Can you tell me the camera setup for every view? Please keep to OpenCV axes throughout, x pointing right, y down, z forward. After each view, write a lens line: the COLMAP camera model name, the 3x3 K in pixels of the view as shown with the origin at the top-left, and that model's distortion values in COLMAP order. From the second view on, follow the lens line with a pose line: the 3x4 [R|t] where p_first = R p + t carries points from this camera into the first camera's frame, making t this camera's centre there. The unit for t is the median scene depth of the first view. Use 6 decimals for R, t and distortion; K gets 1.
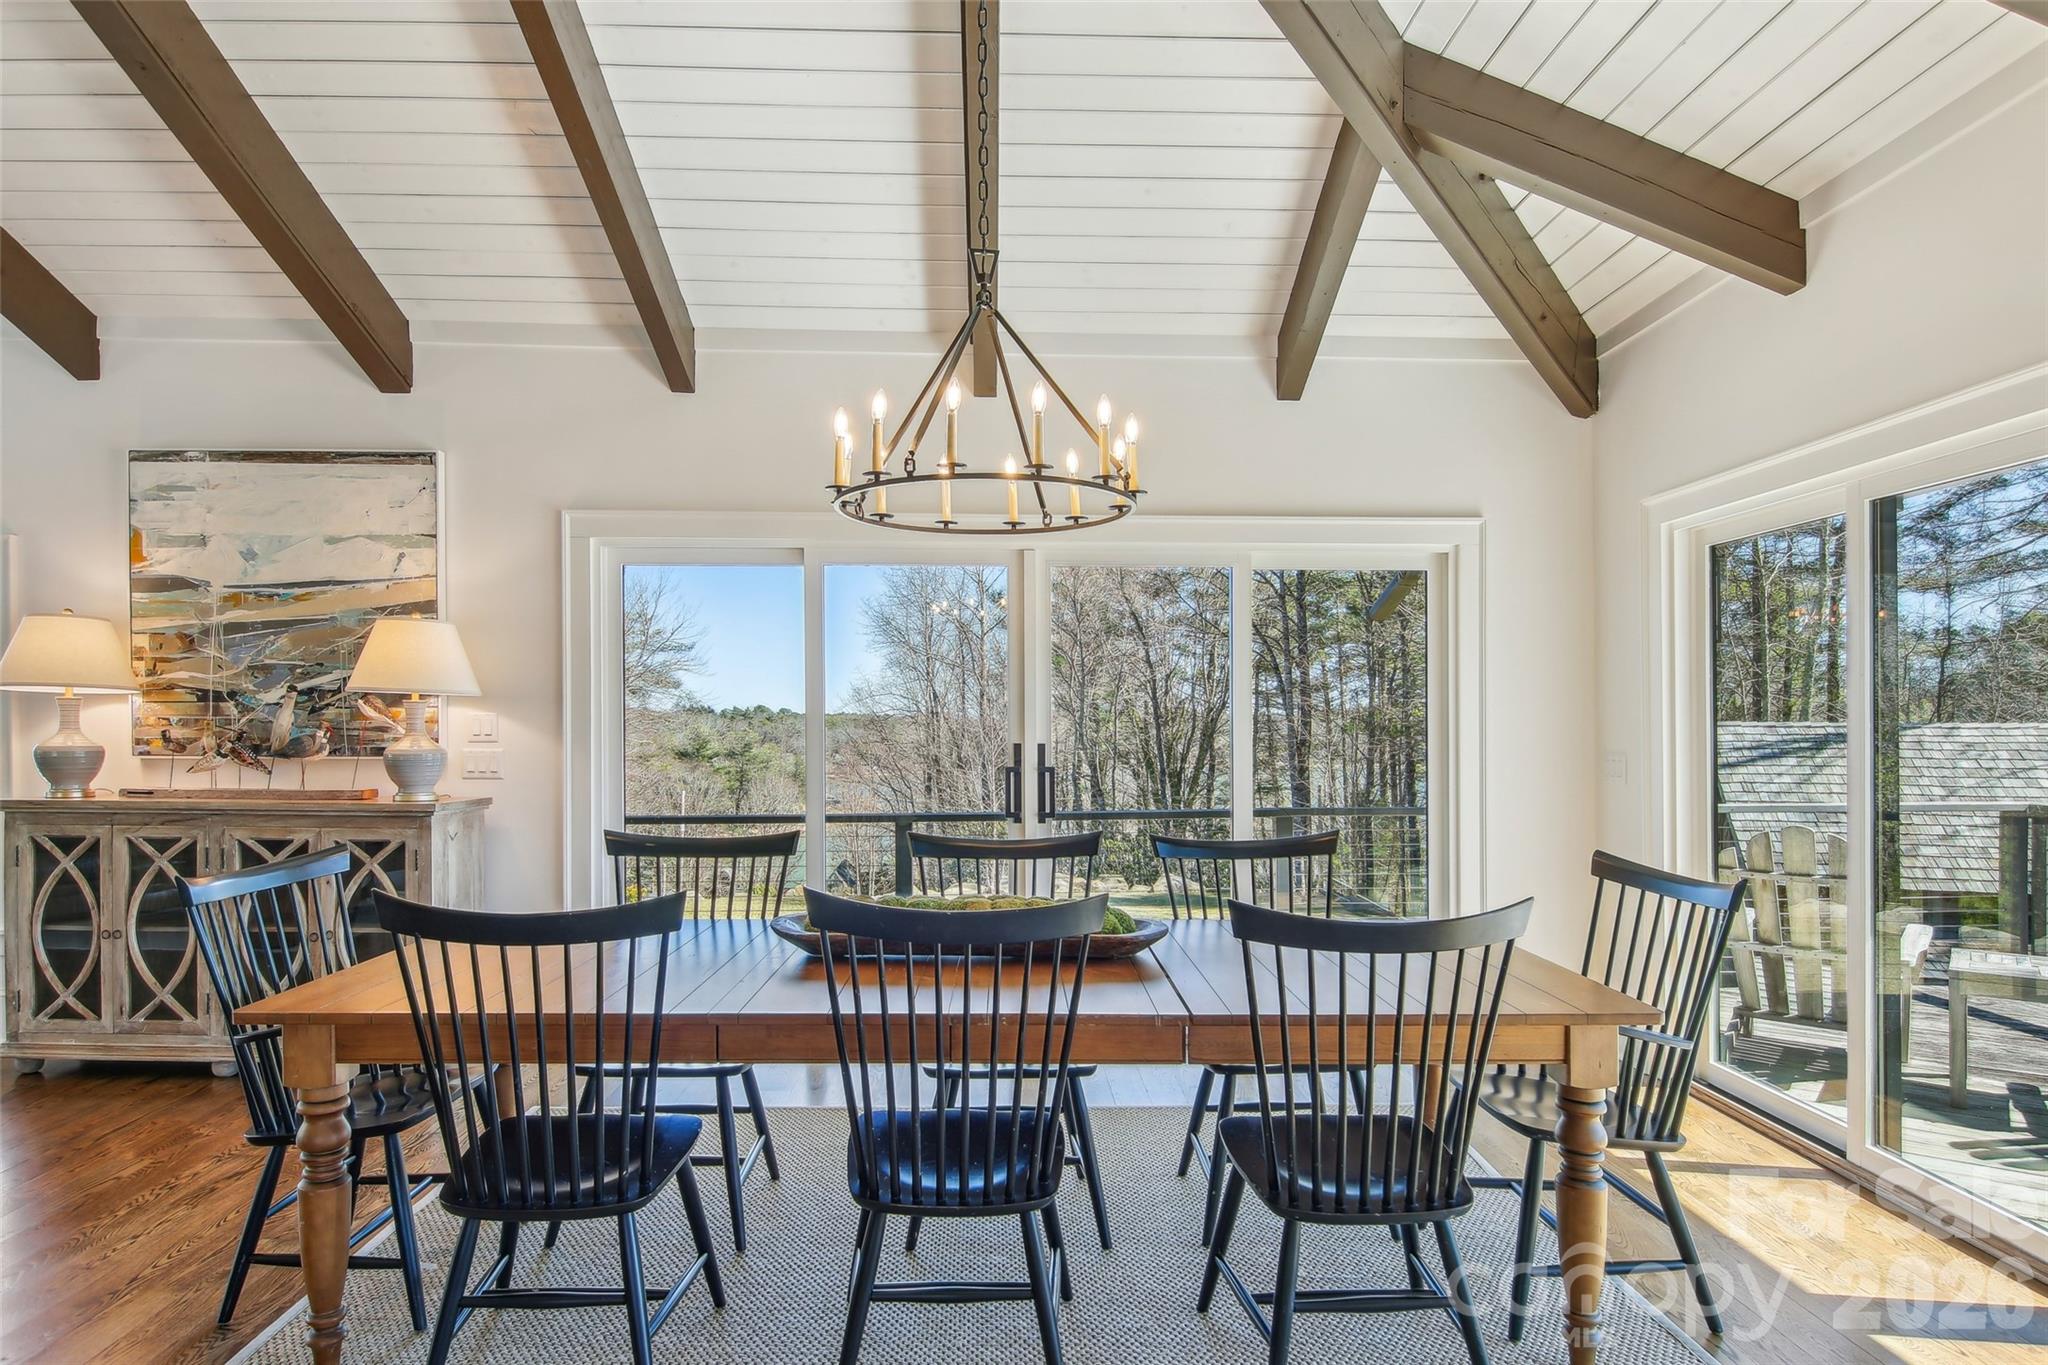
lens RADIAL K [[1152.0, 0, 1023.7], [0, 1152.0, 733.1], [0, 0, 1]] dist [0.023646, -0.037262]
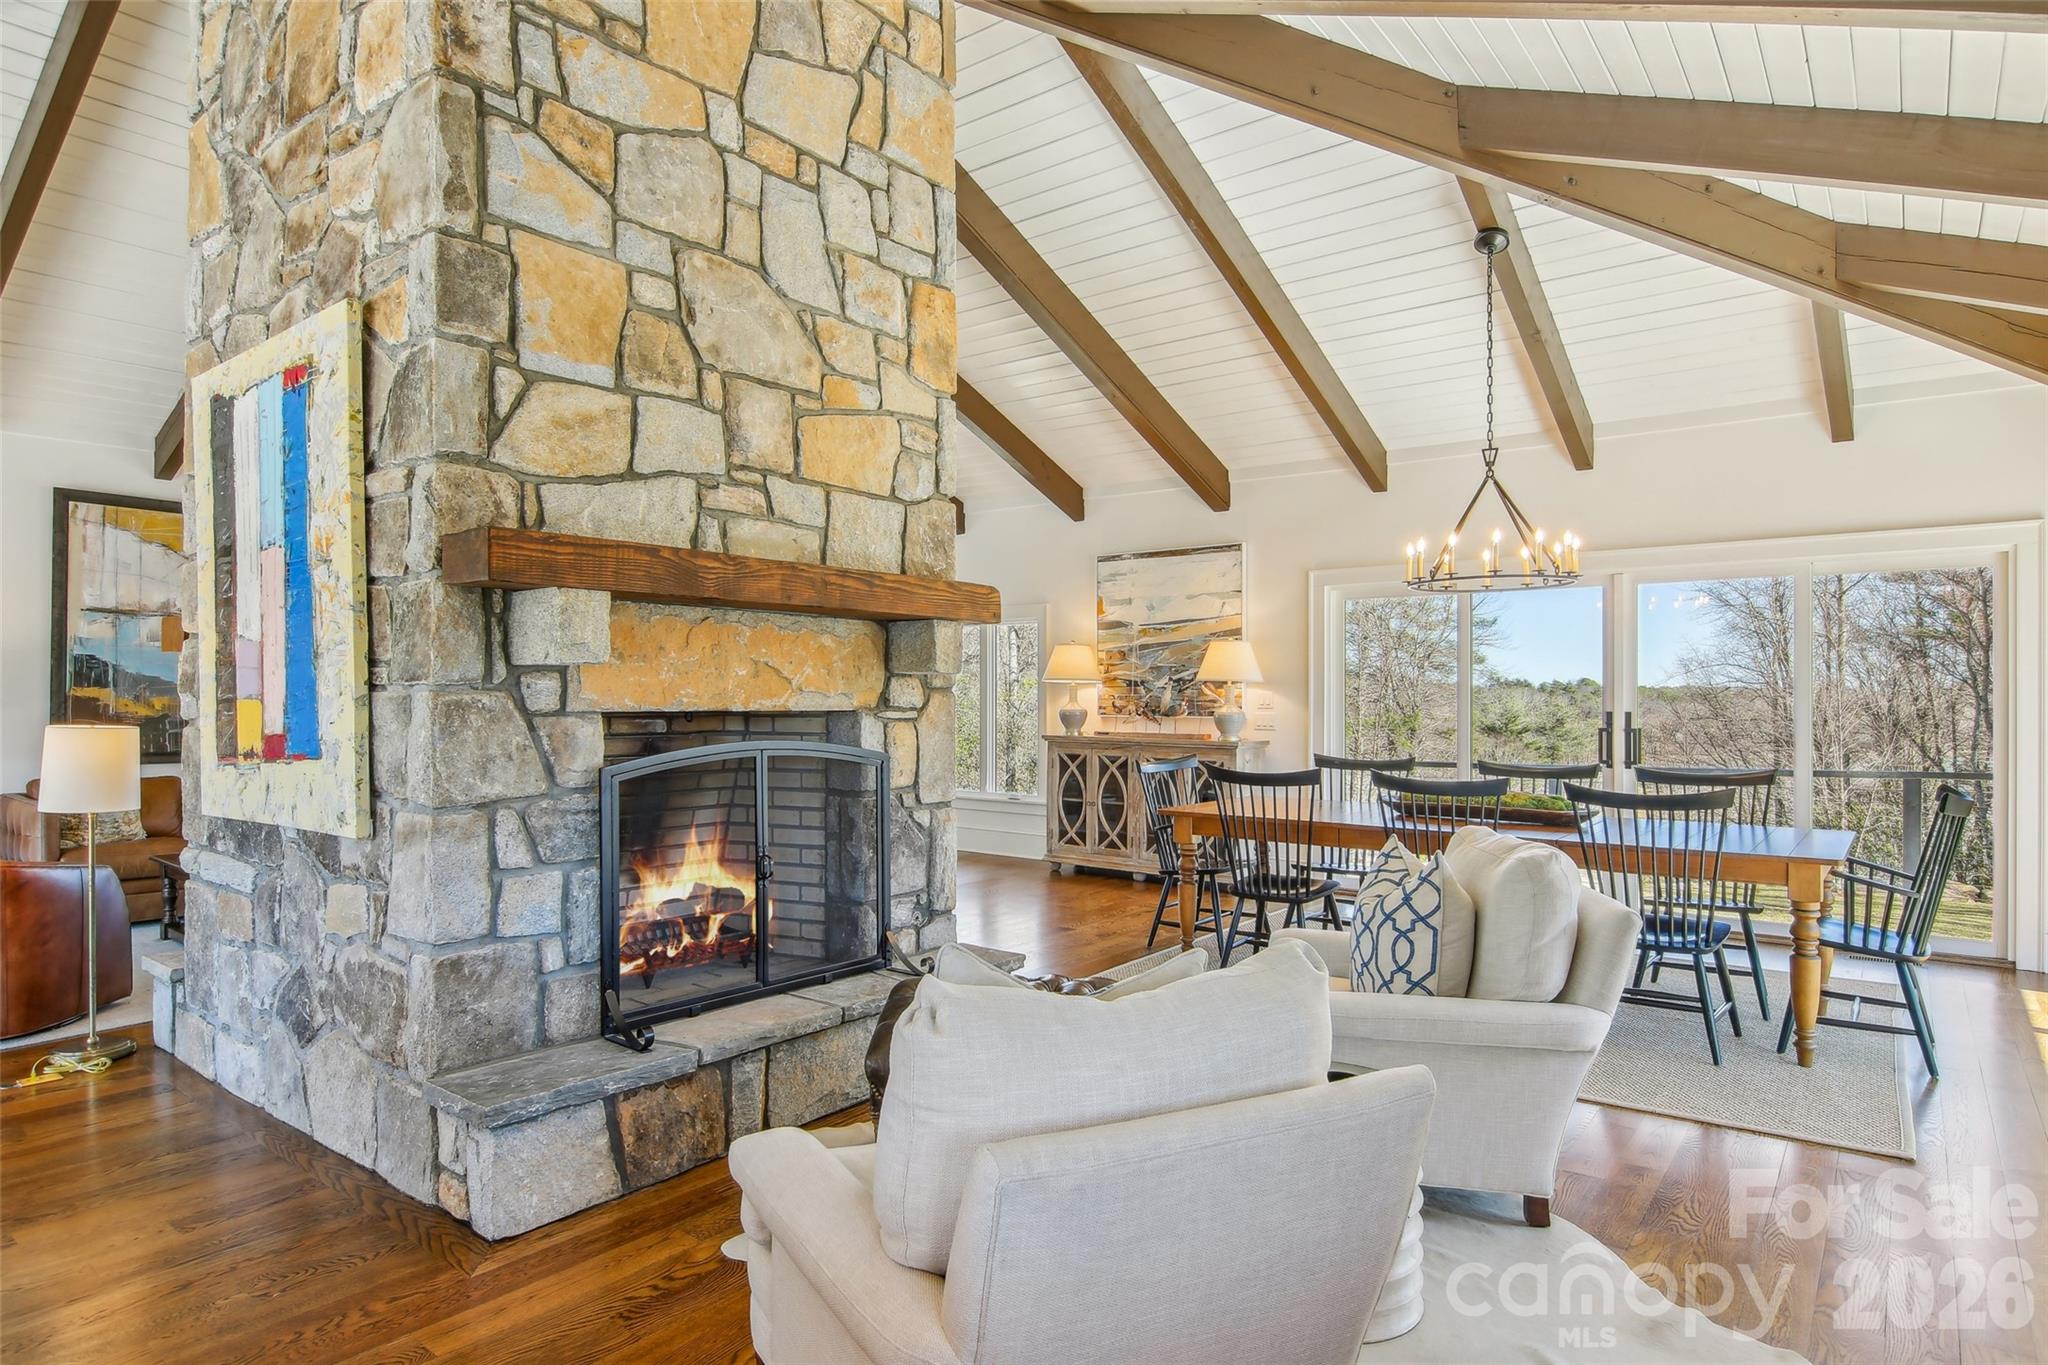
lens RADIAL K [[1152.0, 0, 1023.7], [0, 1152.0, 733.1], [0, 0, 1]] dist [0.023646, -0.037262]
pose [[0.779048, 0.017311, -0.626725, 0.341126], [-0.003608, 0.999726, 0.023128, 0.005921], [0.626954, -0.015756, 0.778897, -0.584808]]
